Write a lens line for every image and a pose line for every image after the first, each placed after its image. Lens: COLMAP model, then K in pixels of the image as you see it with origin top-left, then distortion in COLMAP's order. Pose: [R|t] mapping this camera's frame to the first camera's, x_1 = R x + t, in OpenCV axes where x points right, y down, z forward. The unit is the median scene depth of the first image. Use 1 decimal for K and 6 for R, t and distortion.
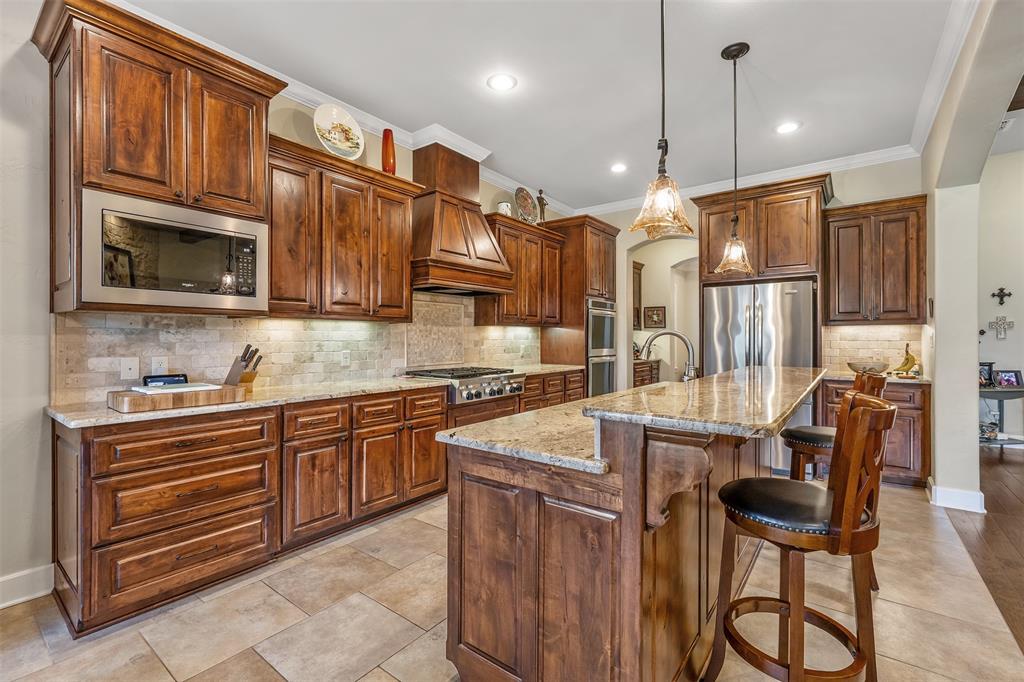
lens RADIAL K [[448.1, 0, 510.0], [0, 448.1, 339.9], [0, 0, 1]] dist [0.003338, -0.001373]
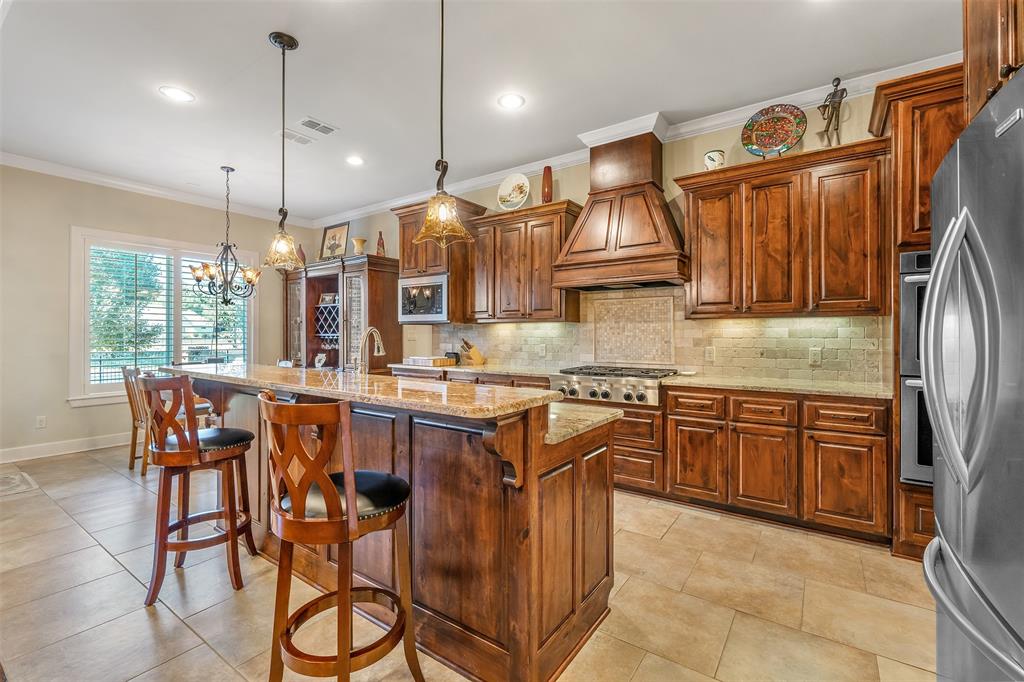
lens RADIAL K [[448.1, 0, 509.1], [0, 448.1, 335.4], [0, 0, 1]] dist [0.003338, -0.001373]
pose [[0.033345, -0.000401, -0.999444, 0.868529], [-0.006338, 0.999980, -0.000613, -0.001709], [0.999424, 0.006355, 0.033342, 0.774184]]
